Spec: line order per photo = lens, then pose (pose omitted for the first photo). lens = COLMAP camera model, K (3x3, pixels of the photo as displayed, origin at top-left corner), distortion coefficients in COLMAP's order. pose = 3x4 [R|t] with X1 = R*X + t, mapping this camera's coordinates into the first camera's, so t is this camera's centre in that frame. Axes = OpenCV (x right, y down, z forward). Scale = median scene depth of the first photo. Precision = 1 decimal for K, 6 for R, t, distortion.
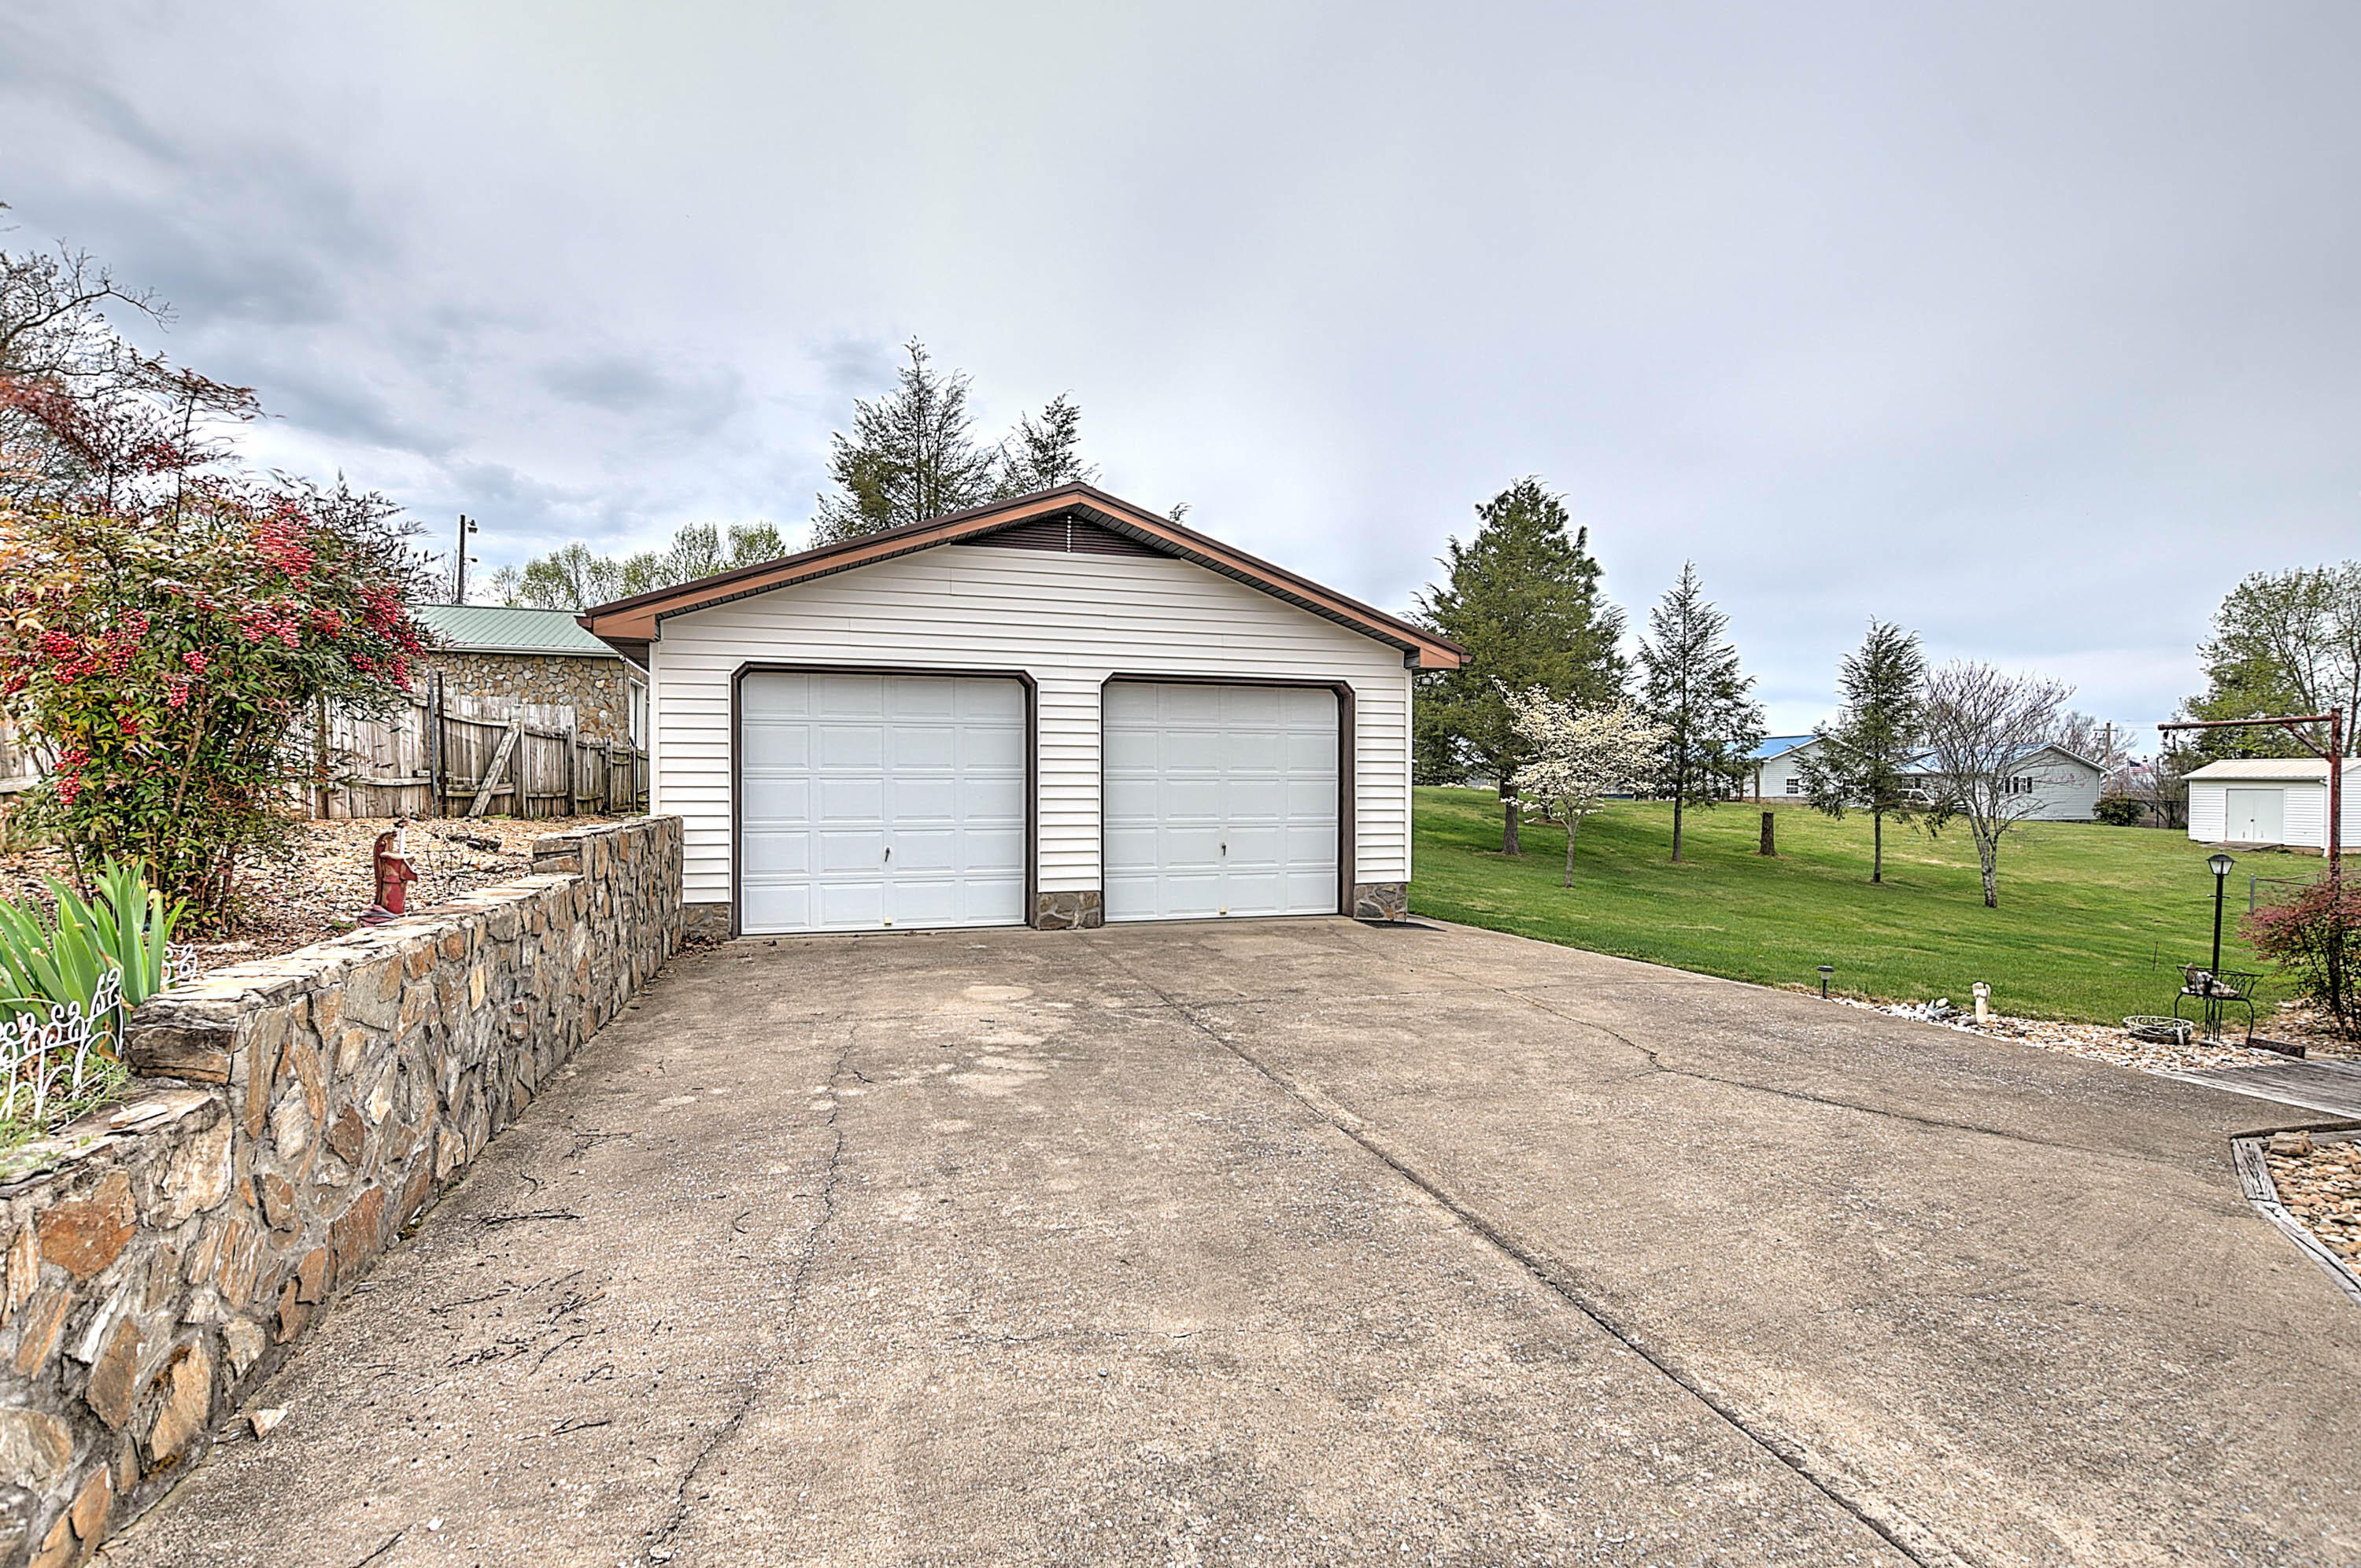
lens RADIAL K [[1102.4, 0, 1164.1], [0, 1102.4, 783.2], [0, 0, 1]] dist [-0.005237, 0.000284]
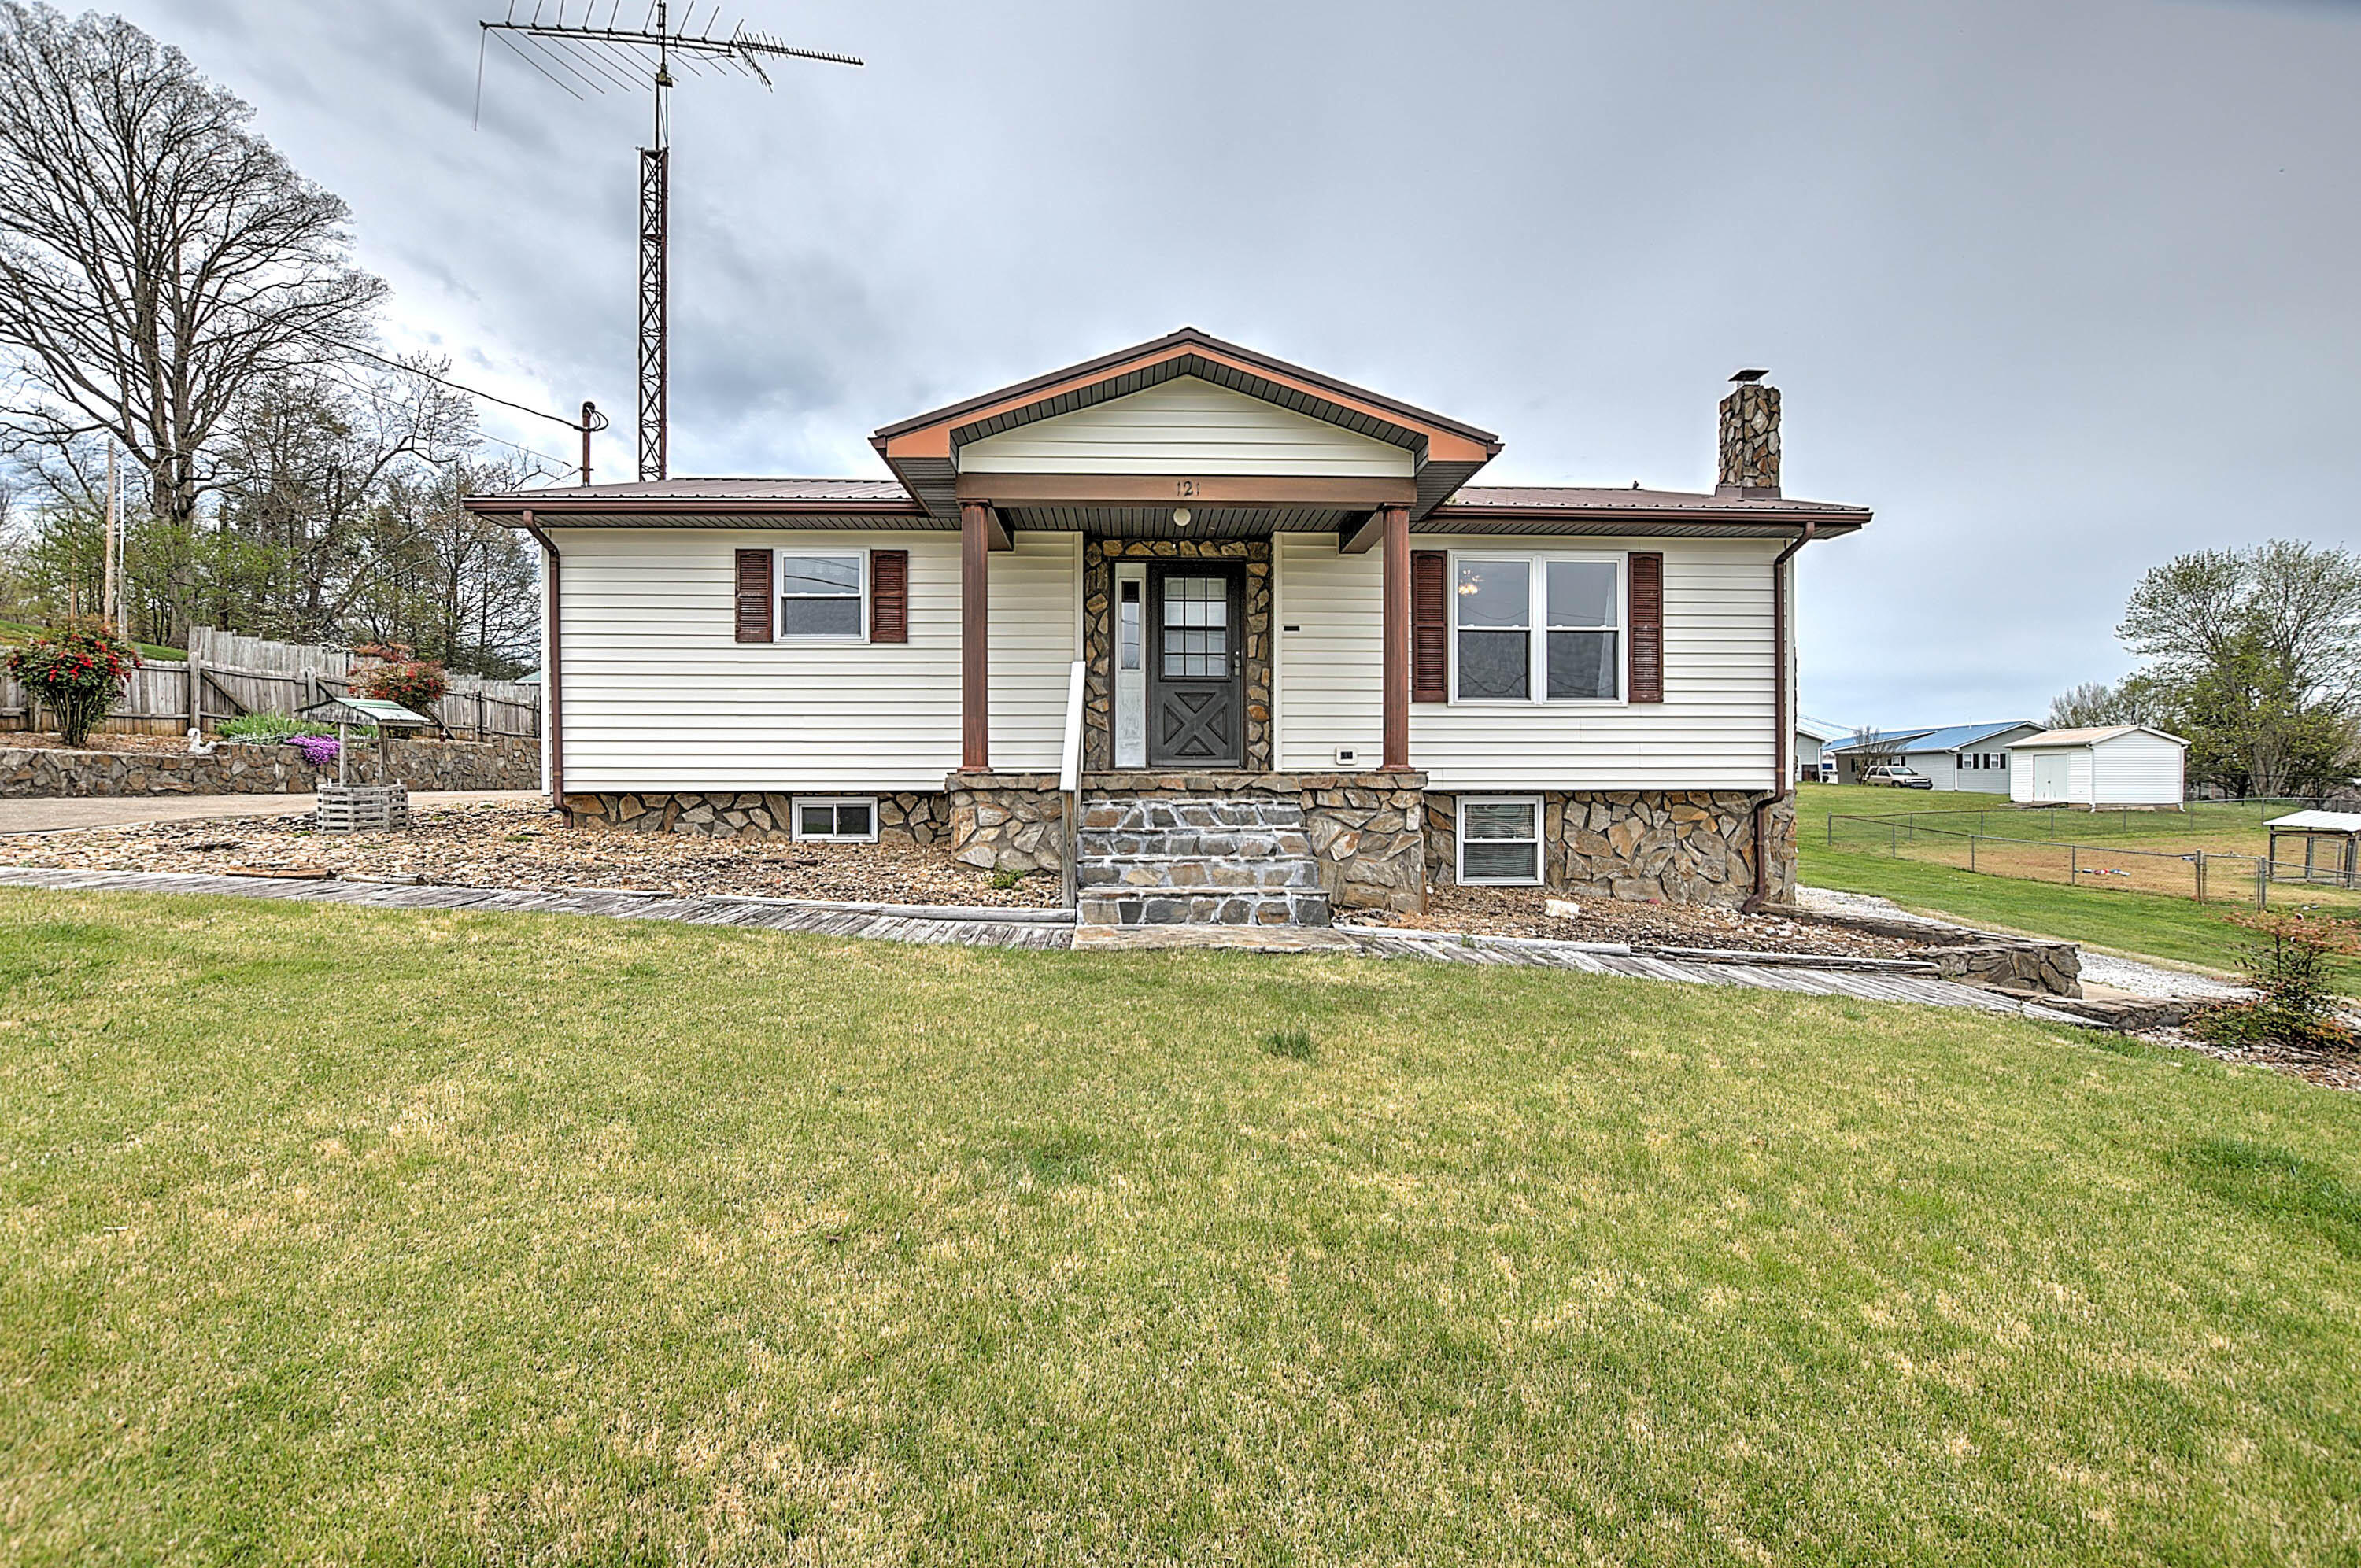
lens RADIAL K [[1021.2, 0, 1168.4], [0, 1021.2, 796.5], [0, 0, 1]] dist [-0.024809, 0.004634]
pose [[0.968571, -0.002361, -0.248724, 1.356689], [0.004800, 0.999946, 0.009198, 0.123223], [0.248689, -0.010103, 0.968531, -0.972684]]
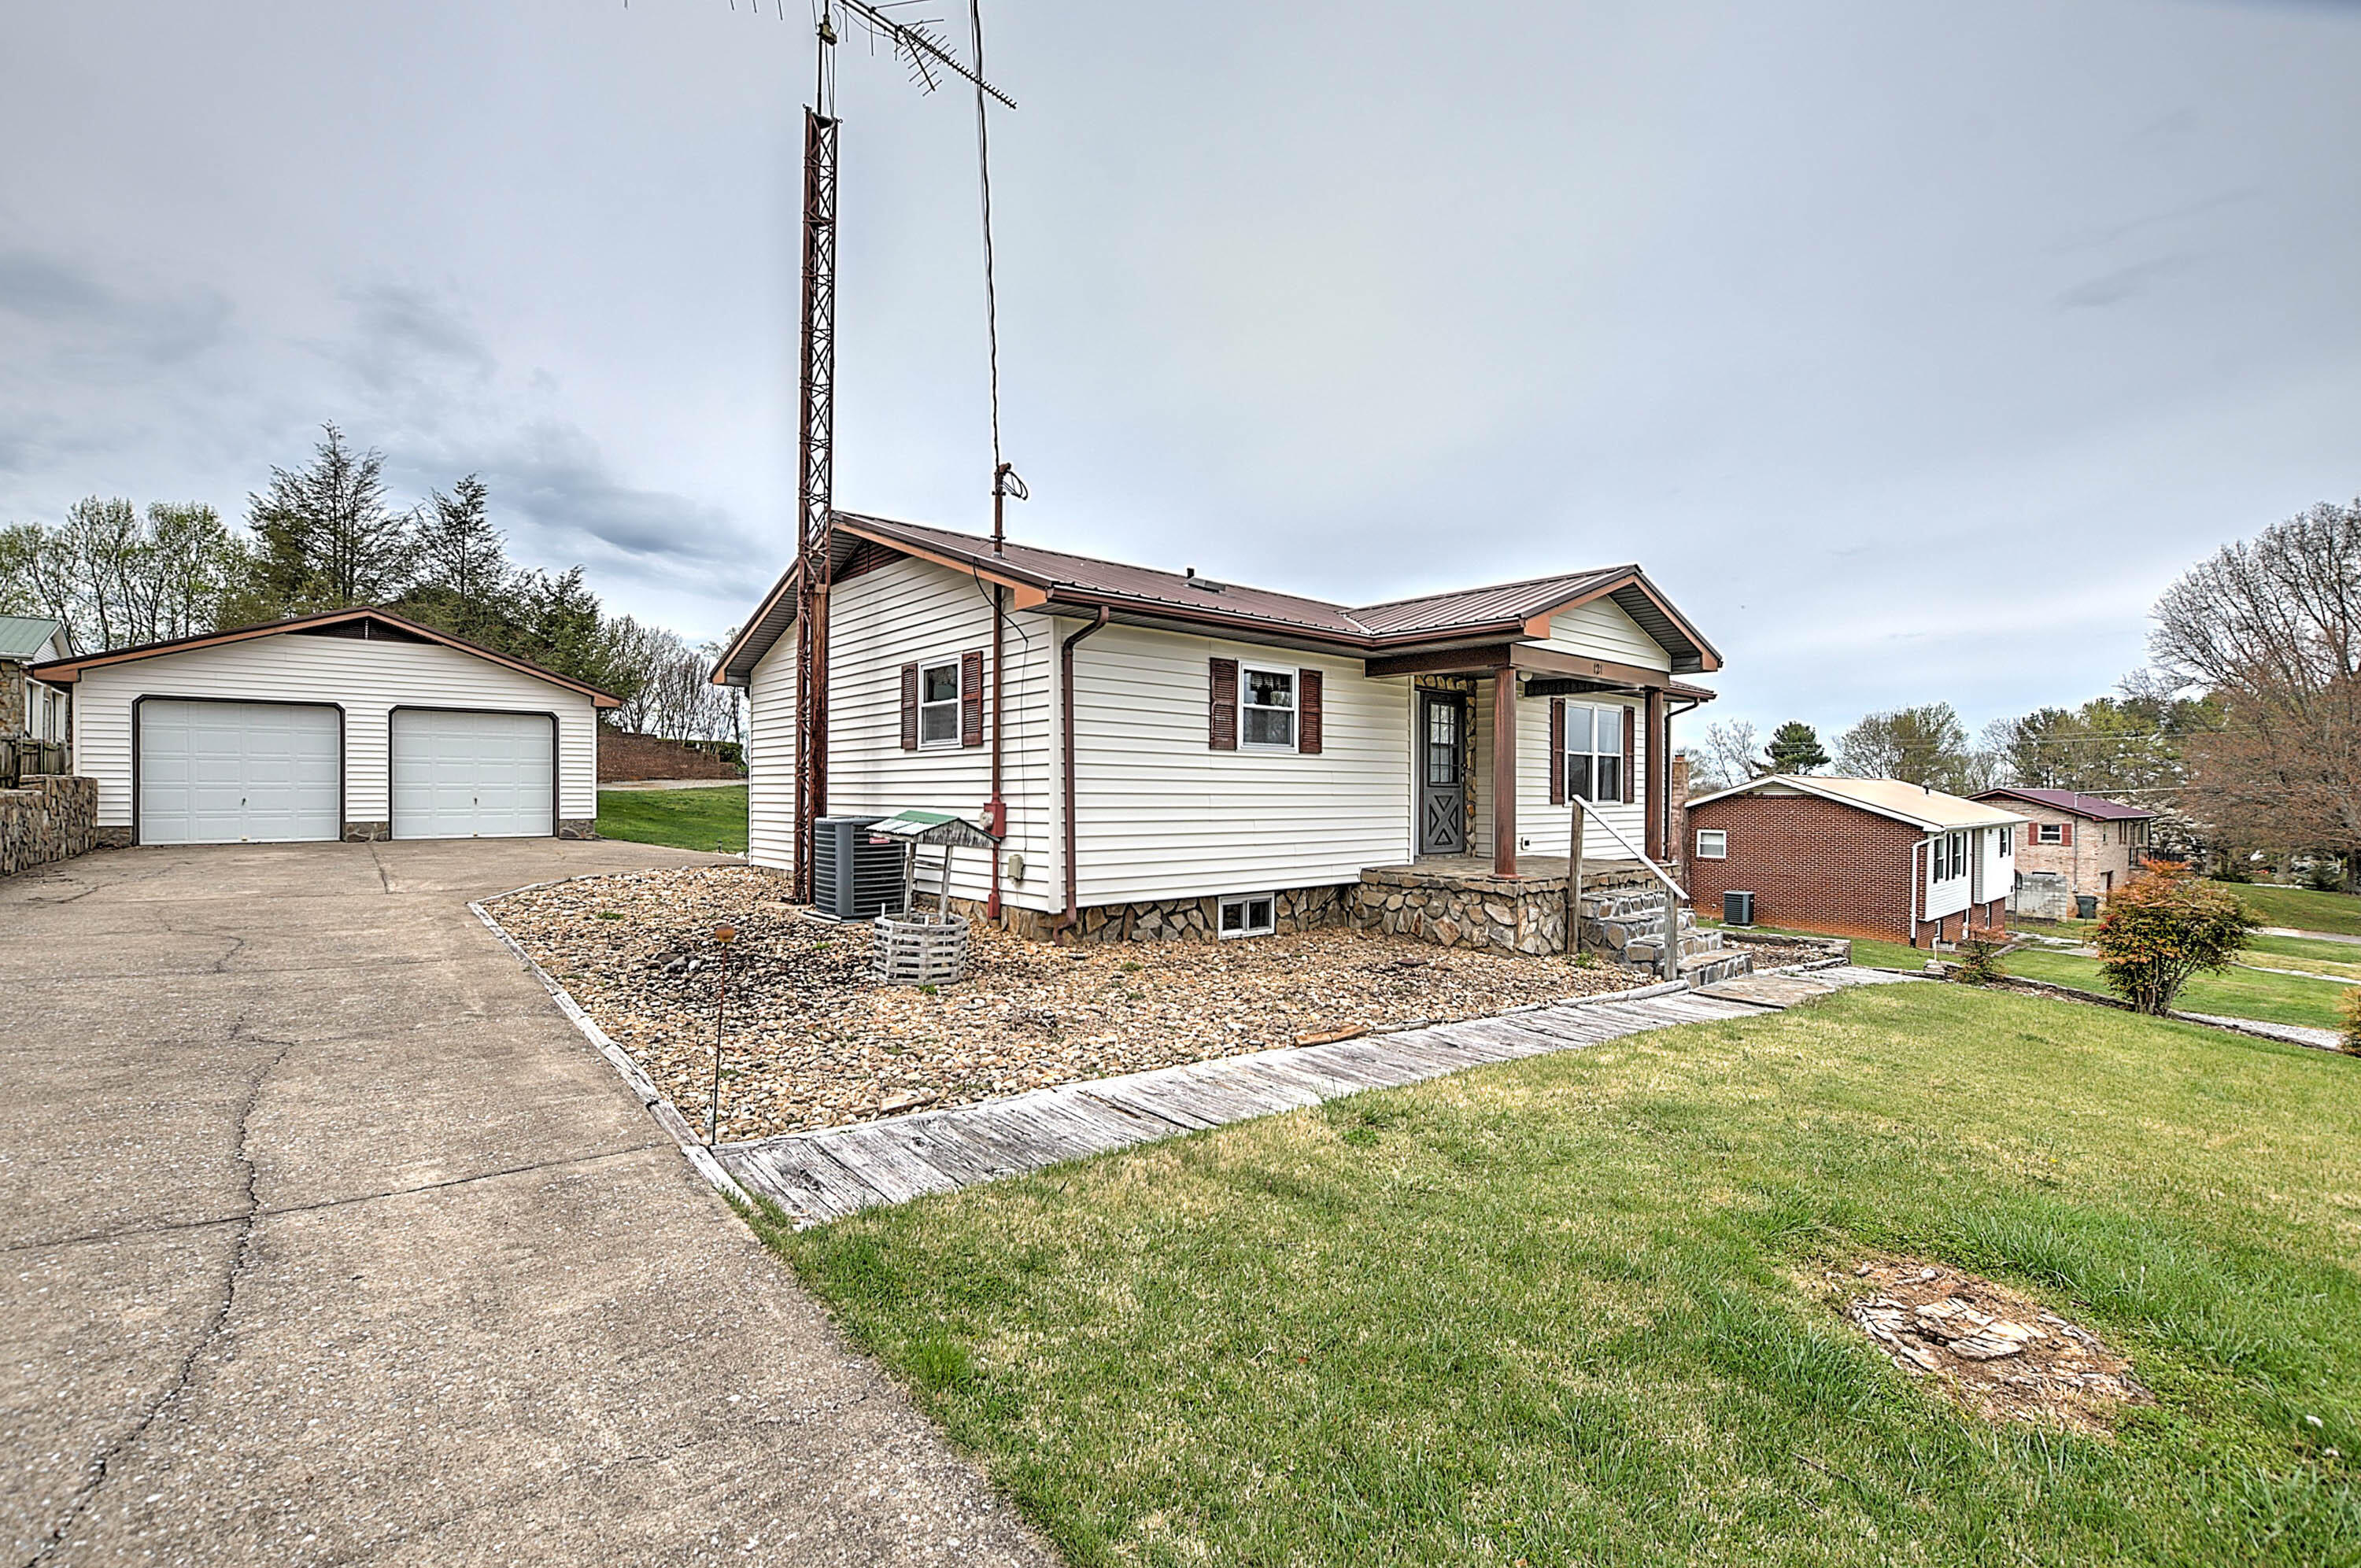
lens RADIAL K [[1021.2, 0, 1170.5], [0, 1021.2, 795.7], [0, 0, 1]] dist [-0.024809, 0.004634]
pose [[0.913804, 0.000168, 0.406155, 0.425312], [-0.003129, 0.999973, 0.006627, 0.035349], [-0.406143, -0.007327, 0.913780, -1.016867]]
